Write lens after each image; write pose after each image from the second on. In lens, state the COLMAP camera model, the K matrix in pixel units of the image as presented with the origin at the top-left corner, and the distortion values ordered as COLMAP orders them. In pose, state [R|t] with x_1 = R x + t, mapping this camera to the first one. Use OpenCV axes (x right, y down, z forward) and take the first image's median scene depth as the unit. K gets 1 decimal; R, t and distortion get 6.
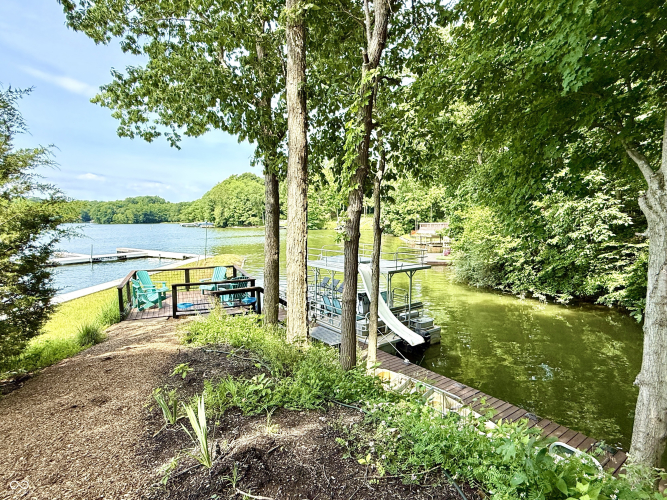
lens RADIAL K [[365.0, 0, 326.8], [0, 365.0, 239.9], [0, 0, 1]] dist [-0.003800, -0.000797]
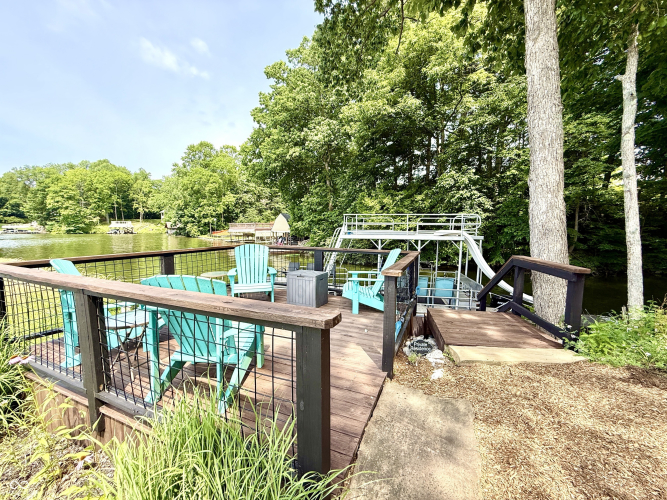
lens RADIAL K [[269.0, 0, 330.9], [0, 269.0, 251.5], [0, 0, 1]] dist [0.000166, 0.000159]
pose [[0.728730, -0.048666, 0.683069, -0.070389], [0.026616, 0.998731, 0.042761, 0.010678], [-0.684283, -0.012981, 0.729101, 0.094367]]
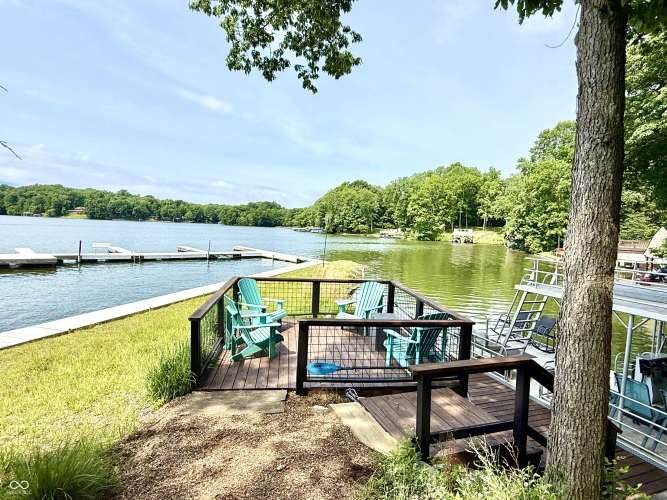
lens RADIAL K [[365.0, 0, 331.6], [0, 365.0, 249.3], [0, 0, 1]] dist [-0.003800, -0.000797]
pose [[0.961151, 0.063914, -0.268523, -0.028763], [-0.063976, 0.997915, 0.008526, 0.003036], [0.268508, 0.008984, 0.963235, 0.061378]]
